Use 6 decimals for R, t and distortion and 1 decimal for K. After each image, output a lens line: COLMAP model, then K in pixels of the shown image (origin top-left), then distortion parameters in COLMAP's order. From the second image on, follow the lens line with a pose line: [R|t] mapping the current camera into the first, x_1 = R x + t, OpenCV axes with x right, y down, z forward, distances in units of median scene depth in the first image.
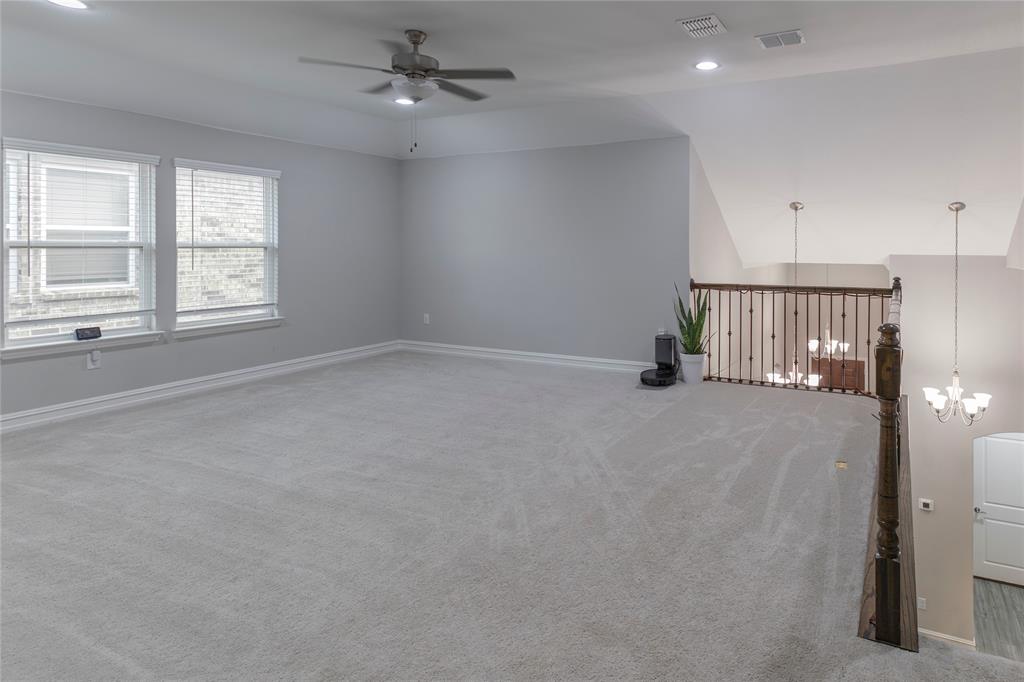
lens RADIAL K [[705.7, 0, 510.8], [0, 705.7, 338.2], [0, 0, 1]] dist [0.003993, 0.004167]
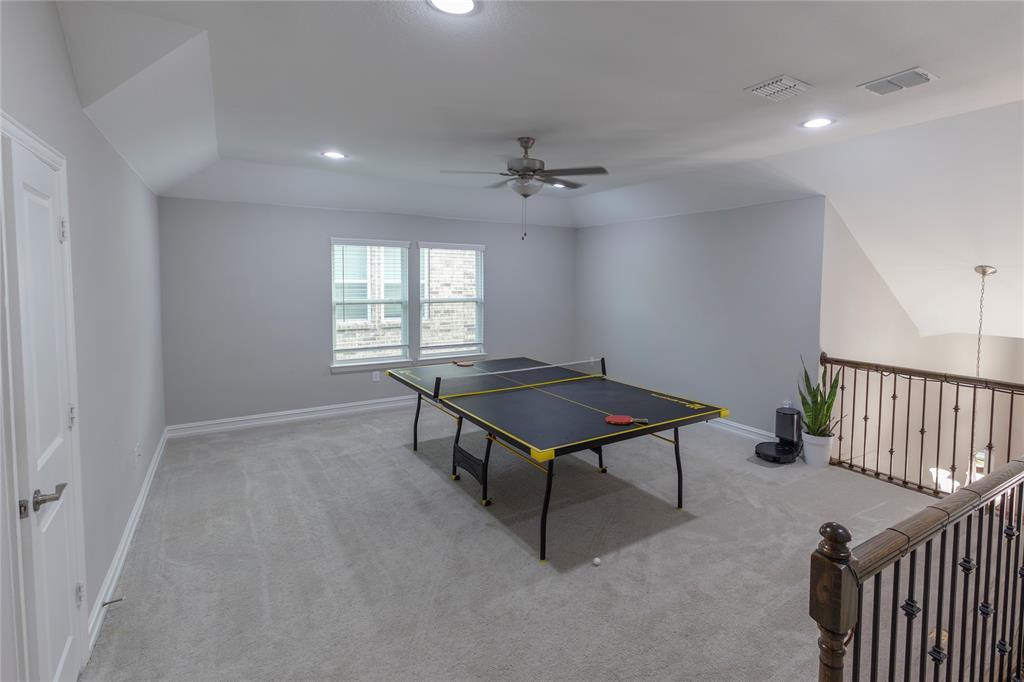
lens RADIAL K [[531.2, 0, 511.7], [0, 531.2, 339.1], [0, 0, 1]] dist [0.007725, 0.001762]
pose [[0.826421, 0.058703, -0.559984, 0.309882], [-0.032067, 0.997843, 0.057279, -0.128136], [0.562139, -0.029380, 0.826521, 0.208346]]
